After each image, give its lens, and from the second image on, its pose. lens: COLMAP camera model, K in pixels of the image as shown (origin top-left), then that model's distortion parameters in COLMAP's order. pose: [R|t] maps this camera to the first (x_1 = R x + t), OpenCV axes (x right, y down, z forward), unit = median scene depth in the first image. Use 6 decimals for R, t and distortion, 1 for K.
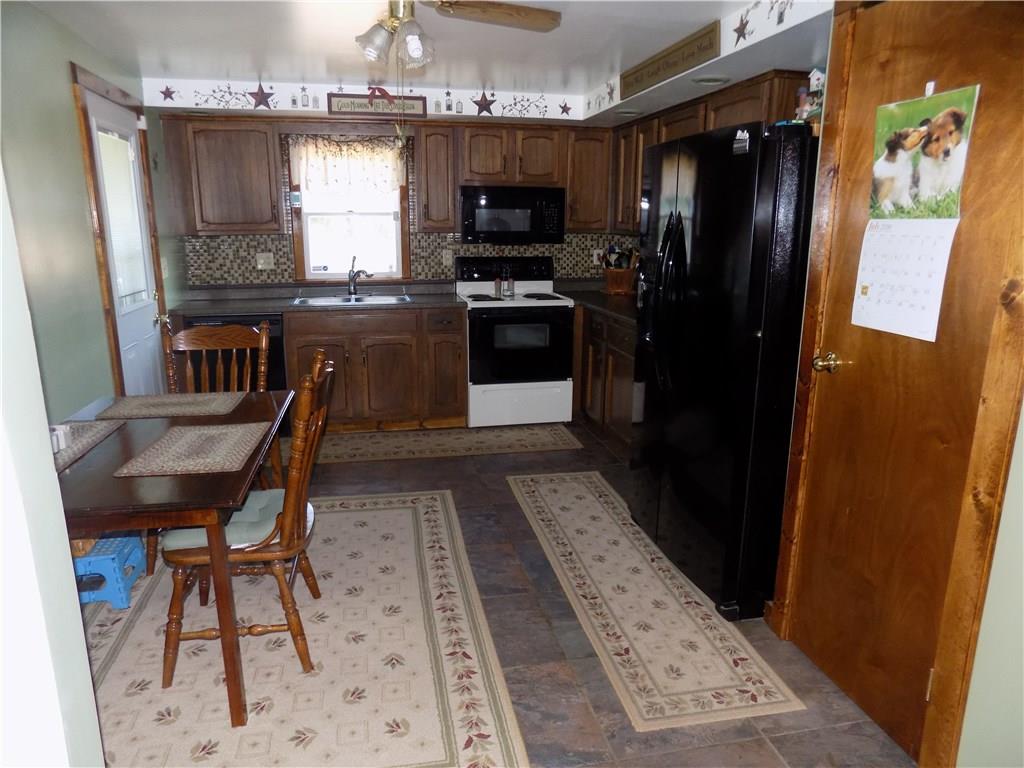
lens RADIAL K [[709.6, 0, 512.0], [0, 709.6, 384.0], [0, 0, 1]] dist [-0.062176, 0.086013]
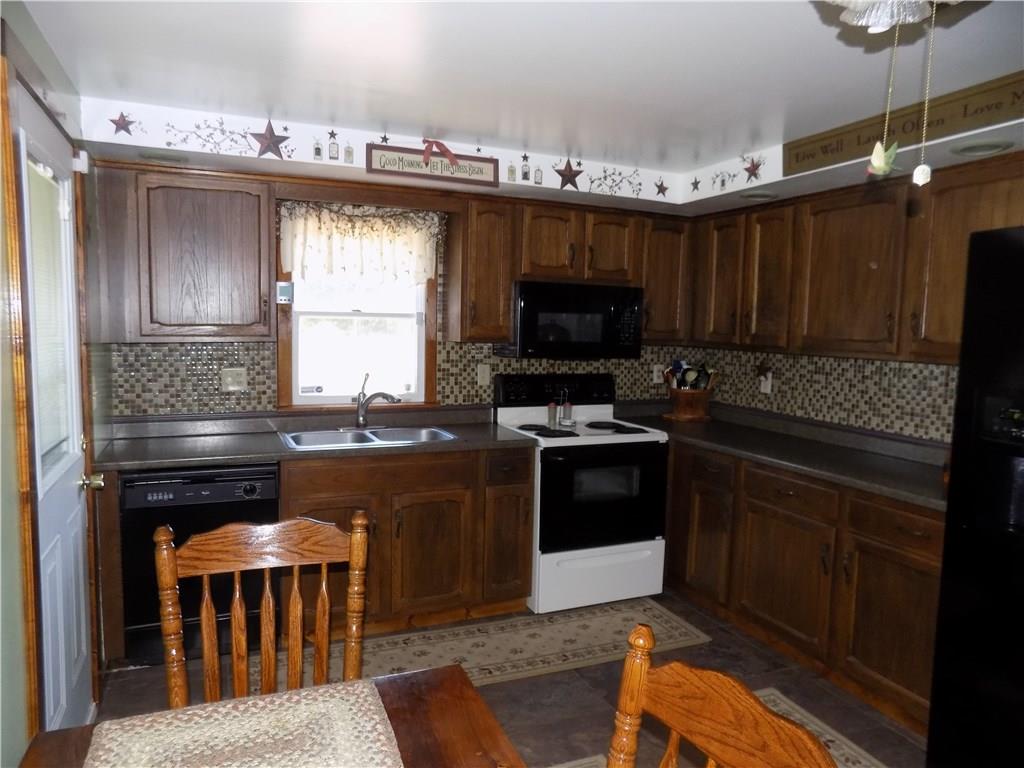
lens RADIAL K [[709.6, 0, 512.0], [0, 709.6, 384.0], [0, 0, 1]] dist [-0.062176, 0.086013]
pose [[0.980029, 0.001300, 0.198852, -0.227061], [0.026584, 0.990146, -0.137490, -0.070695], [-0.197071, 0.140031, 0.970337, 0.291613]]
